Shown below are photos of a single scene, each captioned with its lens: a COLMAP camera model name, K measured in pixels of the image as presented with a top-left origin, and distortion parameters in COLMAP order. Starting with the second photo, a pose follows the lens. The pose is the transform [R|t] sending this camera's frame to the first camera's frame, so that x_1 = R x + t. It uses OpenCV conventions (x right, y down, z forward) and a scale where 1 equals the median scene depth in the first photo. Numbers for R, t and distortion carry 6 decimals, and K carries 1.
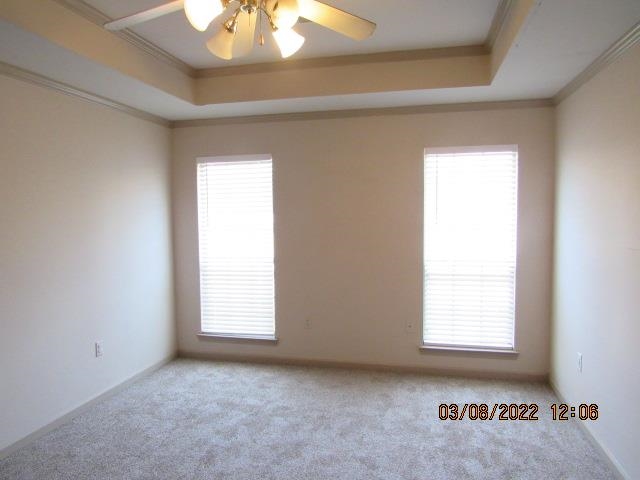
lens RADIAL K [[454.7, 0, 314.6], [0, 454.7, 237.8], [0, 0, 1]] dist [-0.044549, 0.026256]
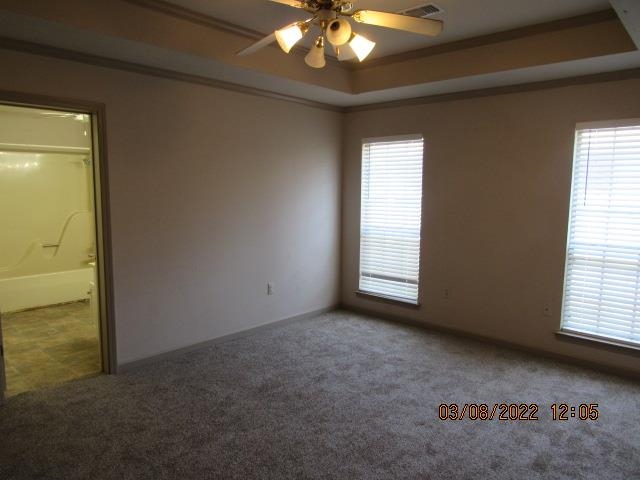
lens RADIAL K [[454.7, 0, 320.7], [0, 454.7, 243.0], [0, 0, 1]] dist [-0.044549, 0.026256]
pose [[0.876021, 0.081115, -0.475402, 0.262291], [-0.050859, 0.995796, 0.076188, 0.005330], [0.479583, -0.042563, 0.876463, -0.083661]]
